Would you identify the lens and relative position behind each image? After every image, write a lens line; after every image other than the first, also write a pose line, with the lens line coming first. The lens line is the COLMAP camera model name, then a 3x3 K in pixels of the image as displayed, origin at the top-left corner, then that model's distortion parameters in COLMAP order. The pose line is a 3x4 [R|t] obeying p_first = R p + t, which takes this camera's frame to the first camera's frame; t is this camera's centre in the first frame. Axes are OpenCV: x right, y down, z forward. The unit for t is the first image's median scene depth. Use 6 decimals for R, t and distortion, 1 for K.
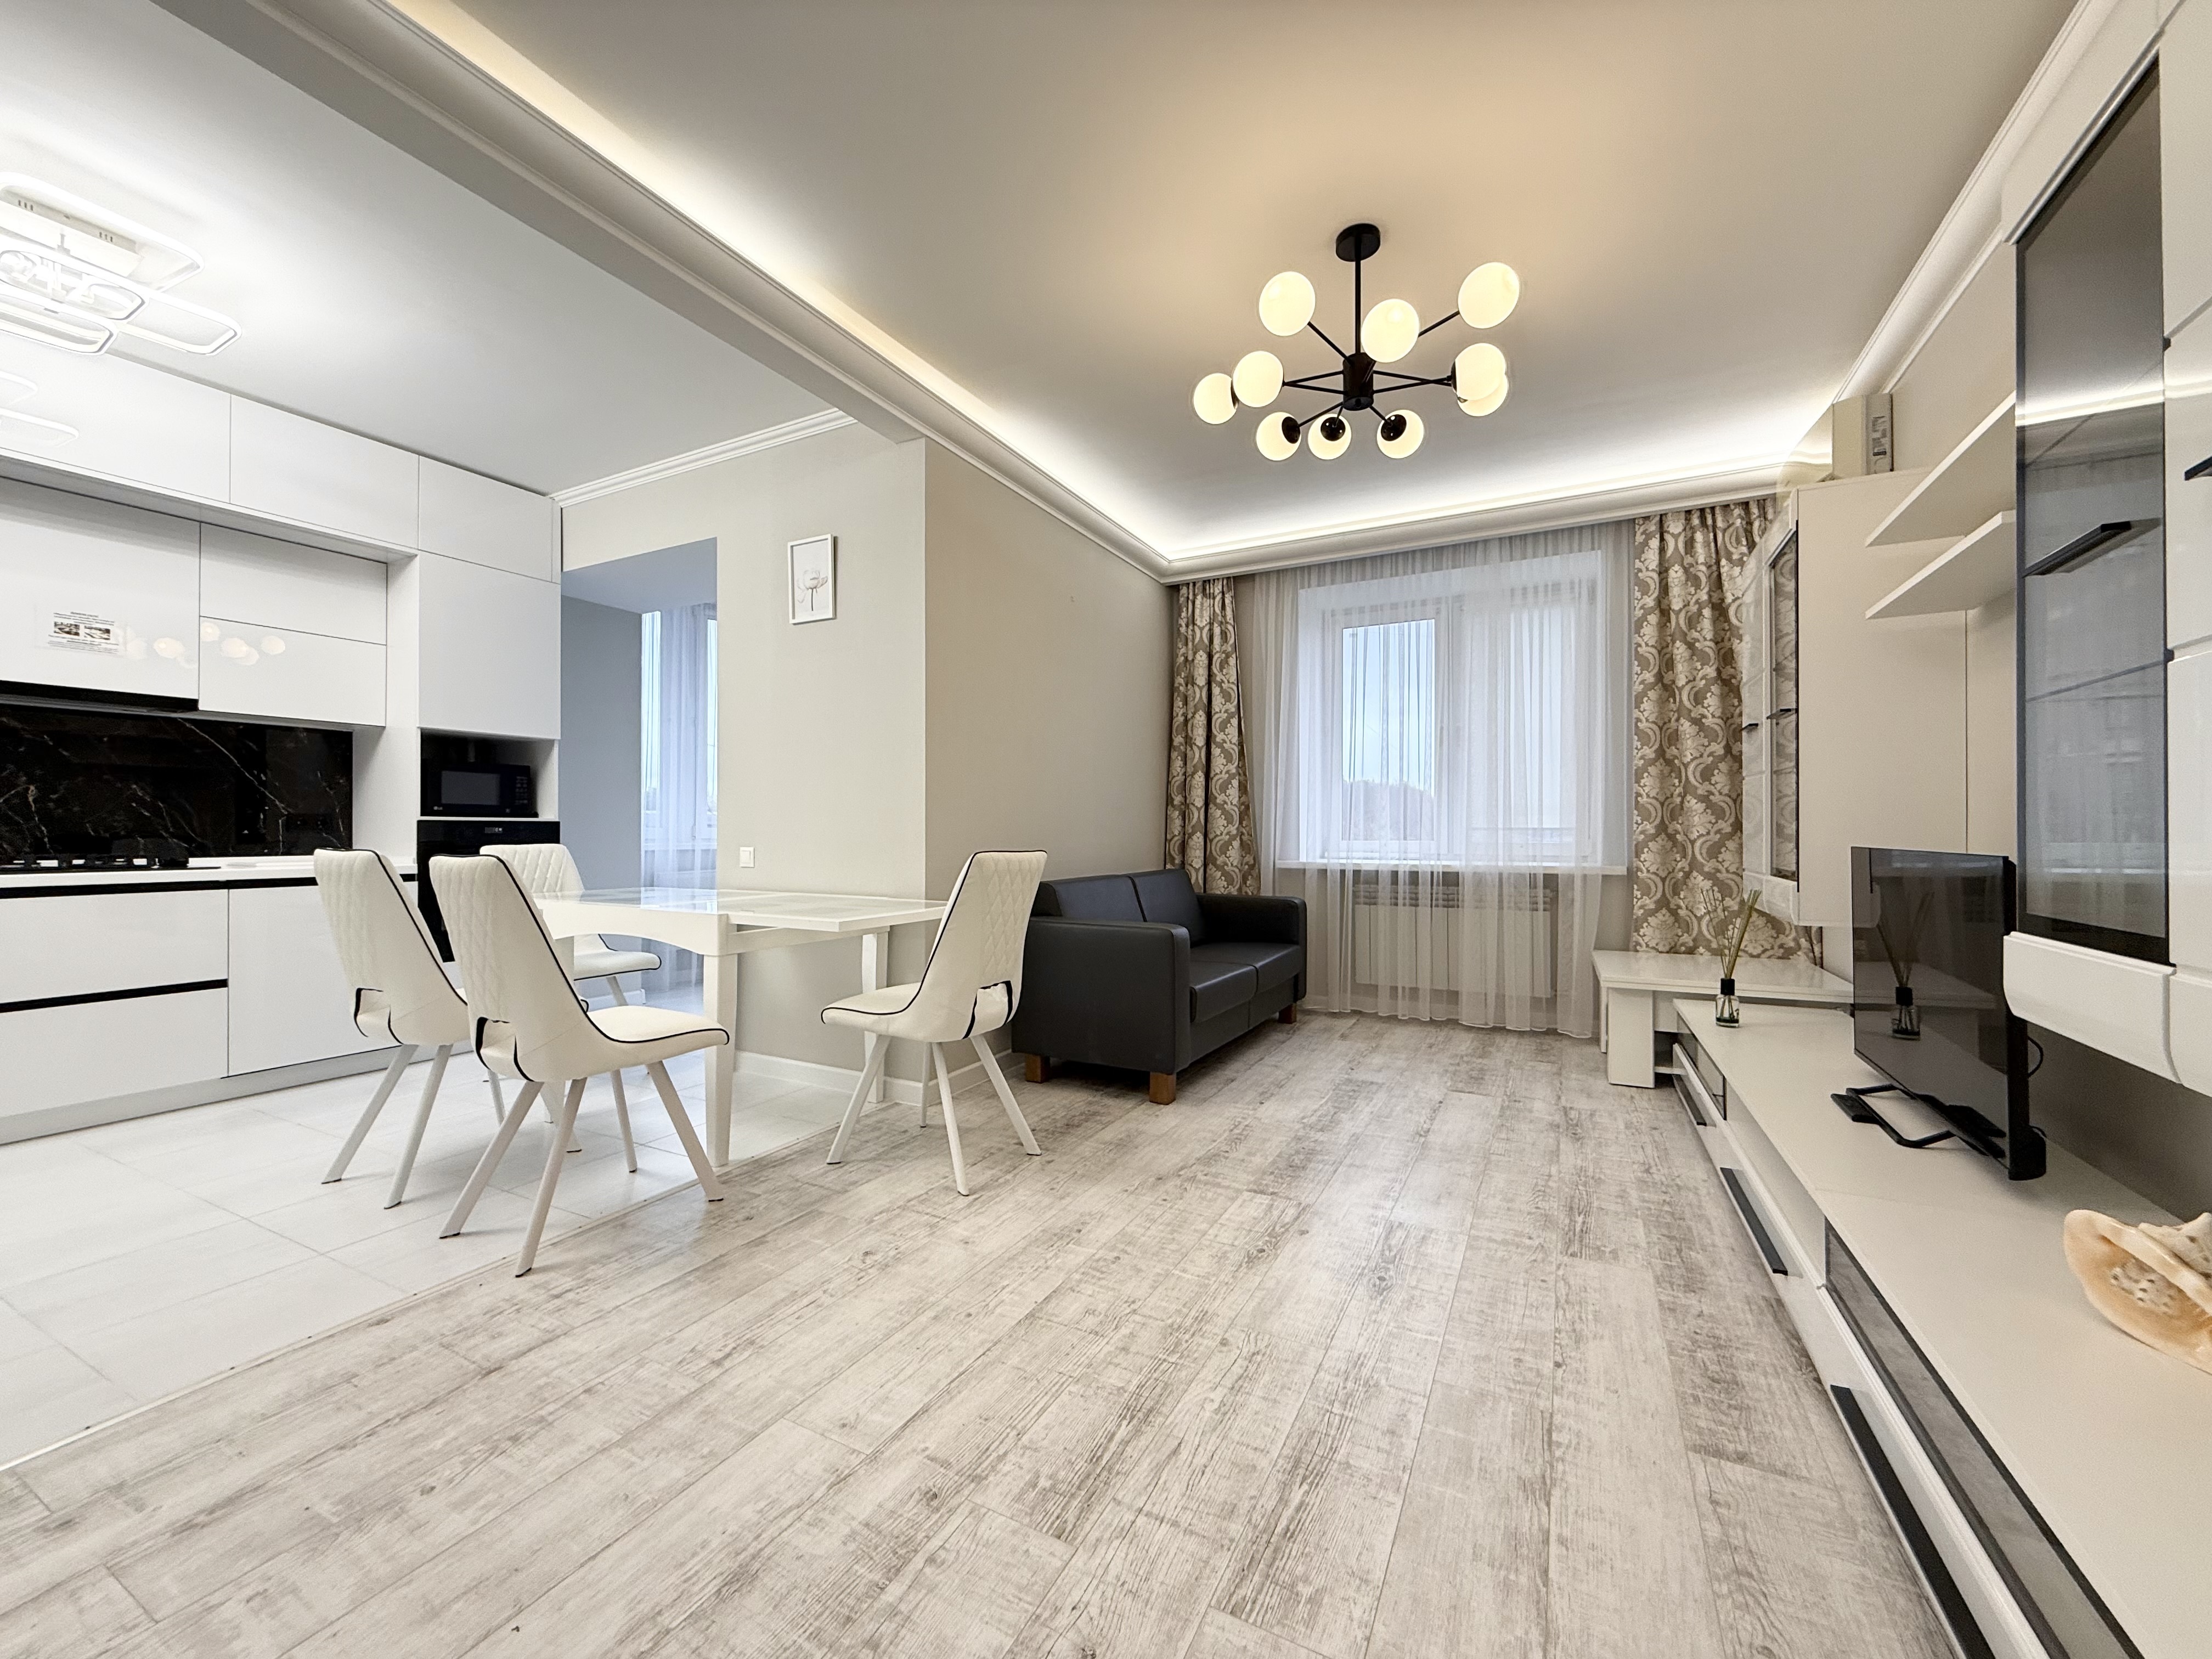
lens RADIAL K [[879.6, 0, 1100.0], [0, 879.6, 829.1], [0, 0, 1]] dist [-0.000518, 0.000155]
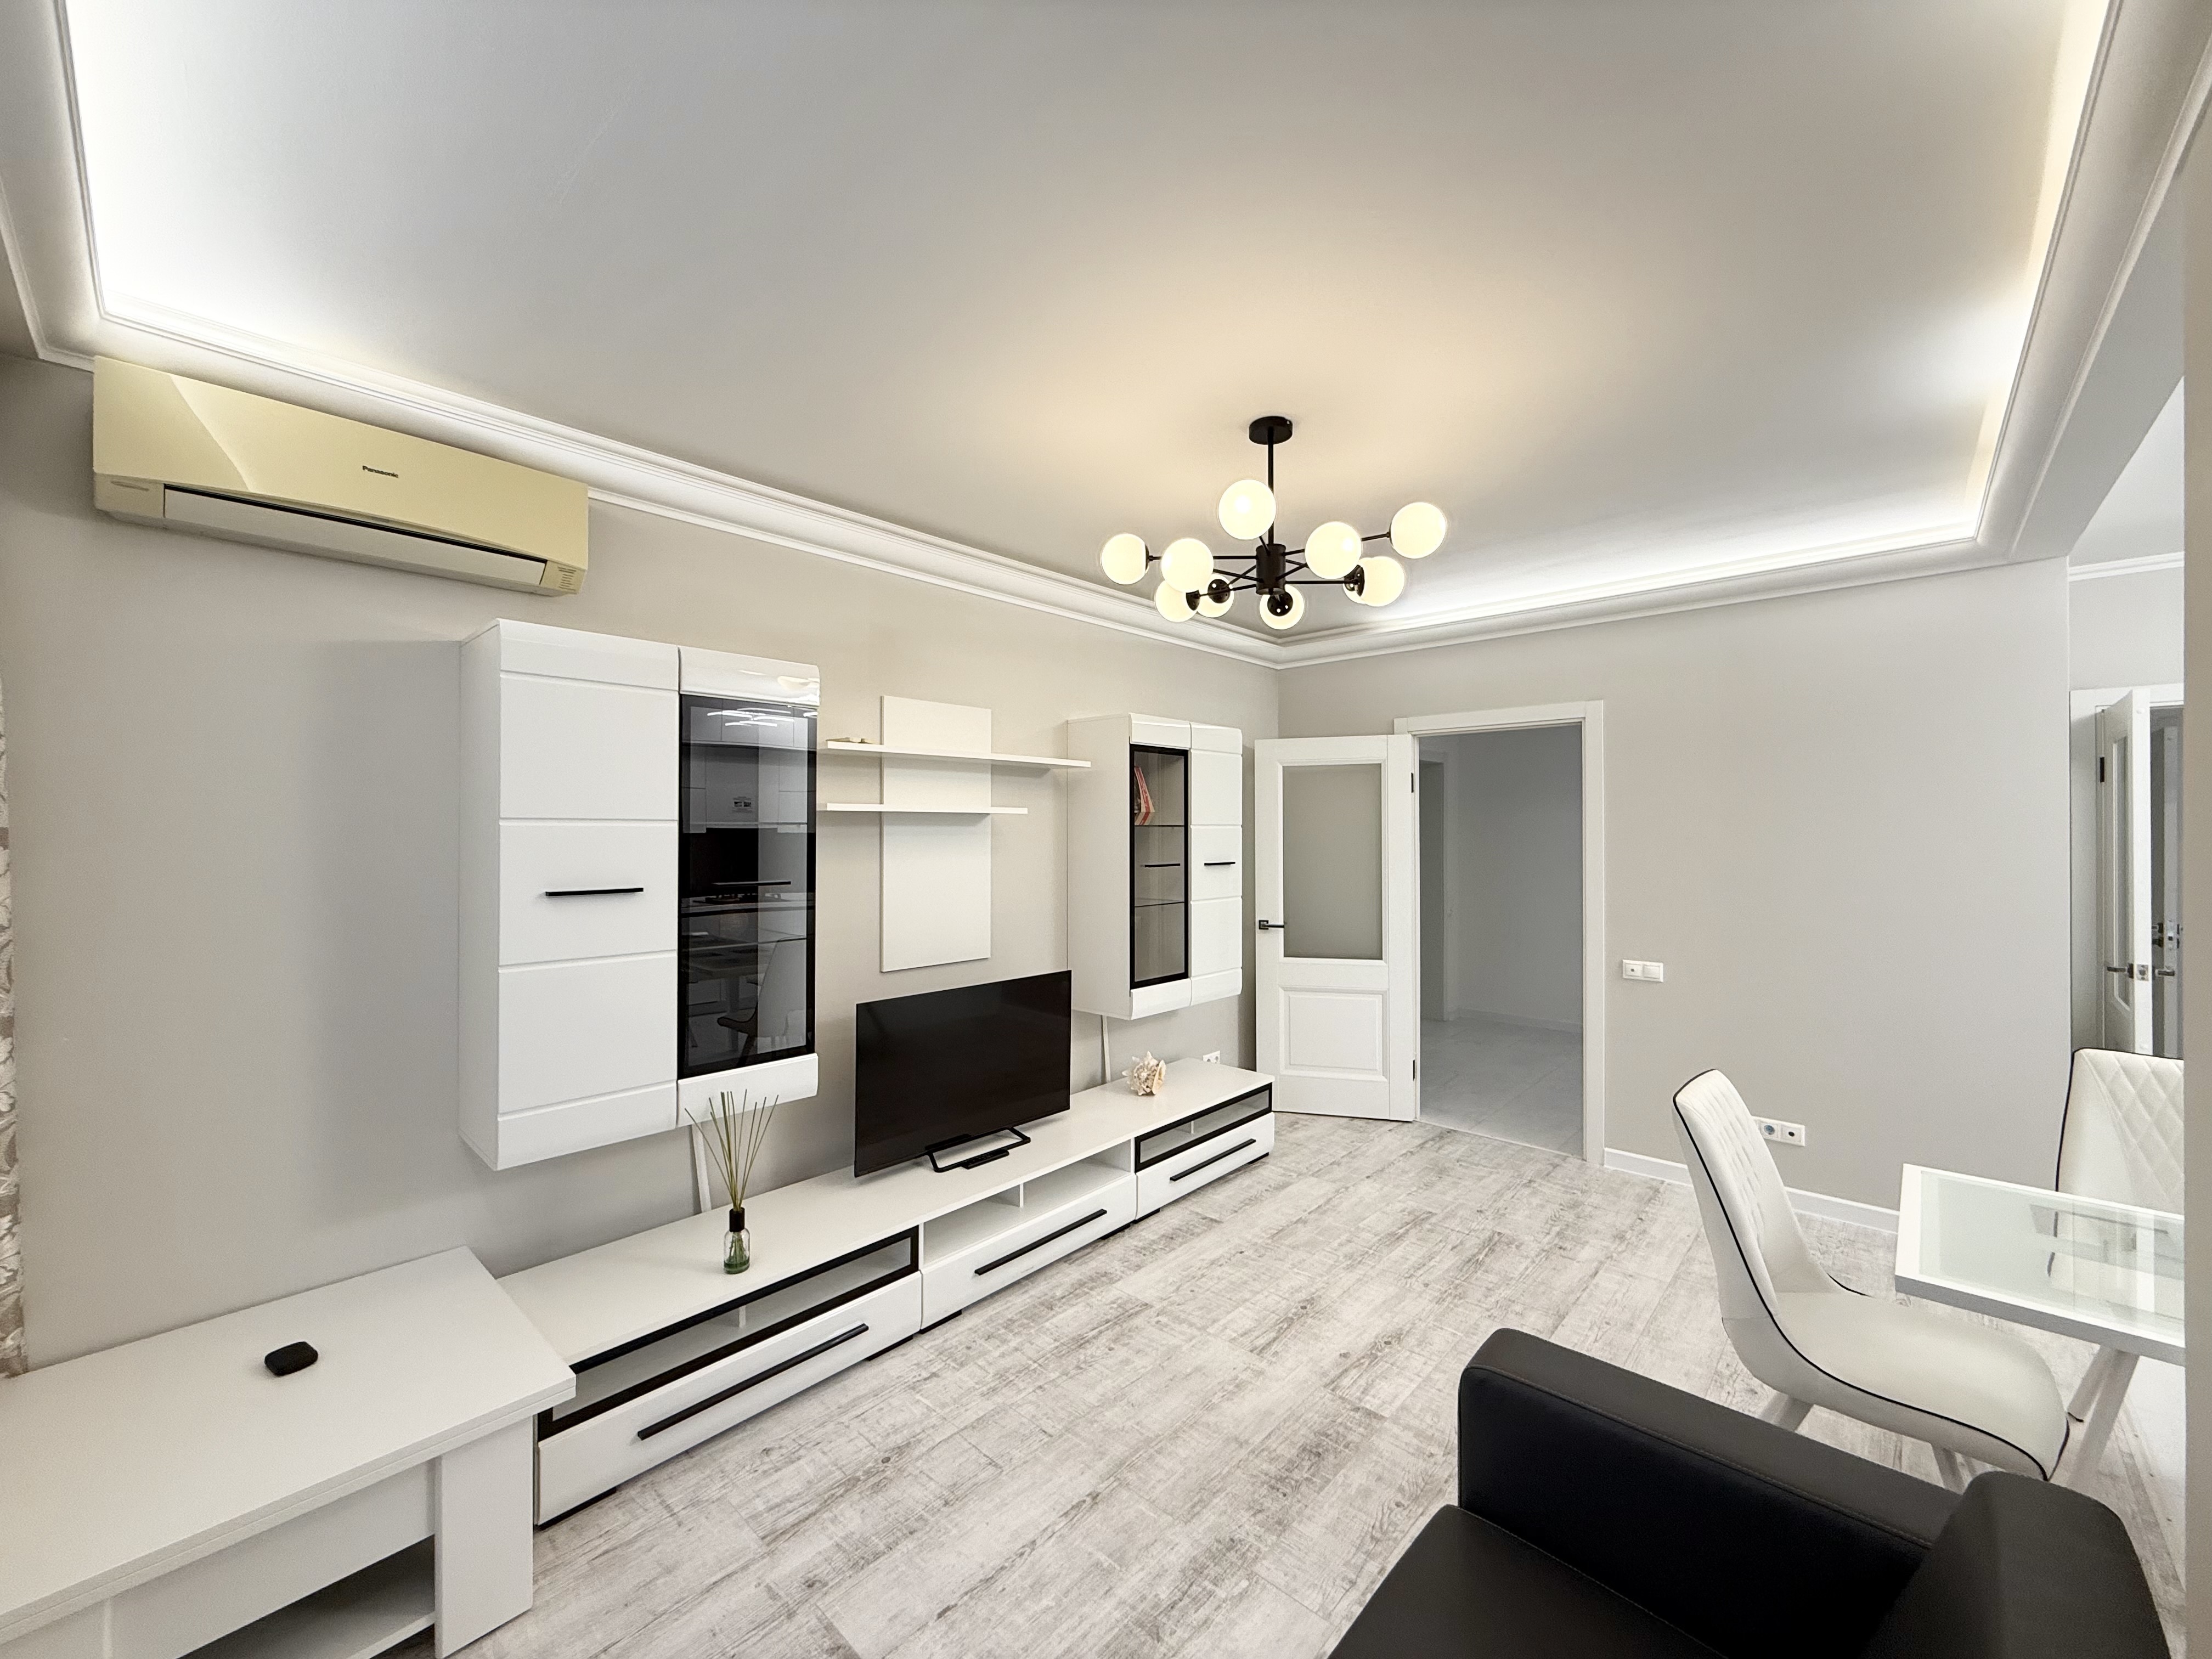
lens RADIAL K [[879.6, 0, 1100.0], [0, 879.6, 829.1], [0, 0, 1]] dist [-0.000518, 0.000155]
pose [[-0.965268, 0.001719, 0.261254, 0.244340], [0.000610, 0.999990, -0.004326, -0.232116], [-0.261259, -0.004016, -0.965260, 2.252253]]
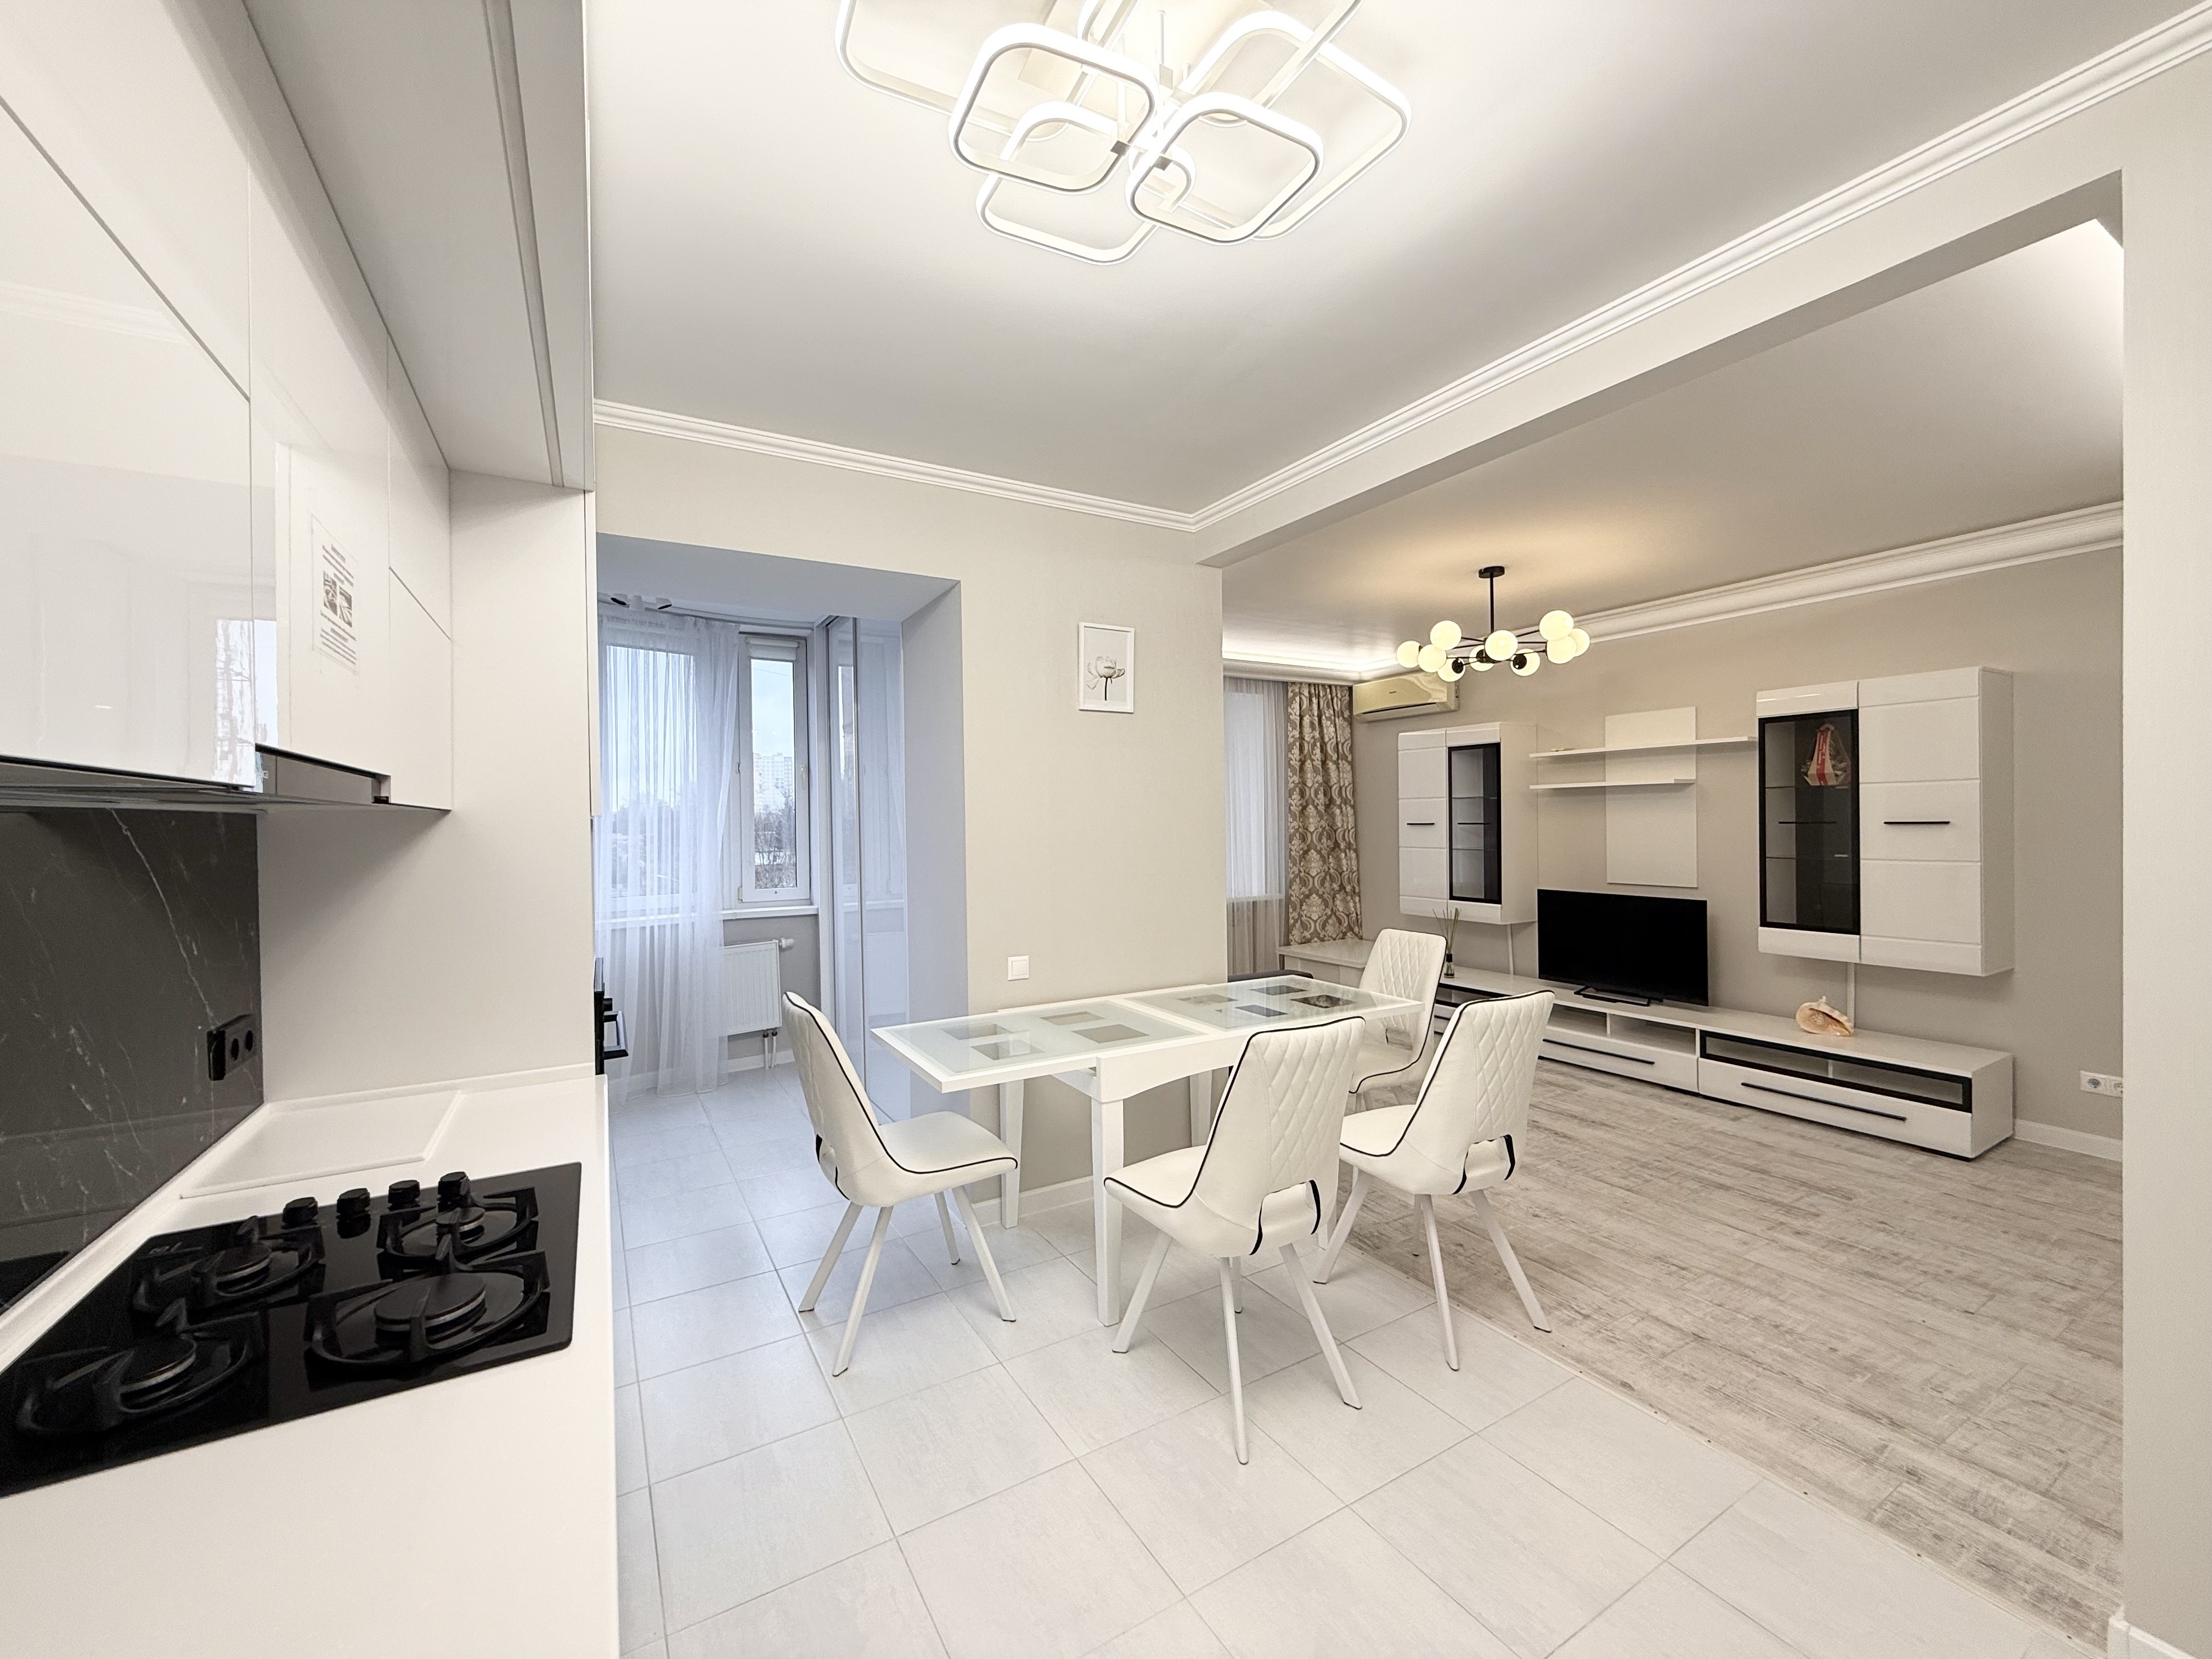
lens RADIAL K [[879.6, 0, 1100.0], [0, 879.6, 829.1], [0, 0, 1]] dist [-0.000518, 0.000155]
pose [[0.534462, -0.015959, 0.845042, -1.854270], [0.012184, 0.999863, 0.011177, -0.192933], [-0.845105, 0.004322, 0.534584, 0.802126]]
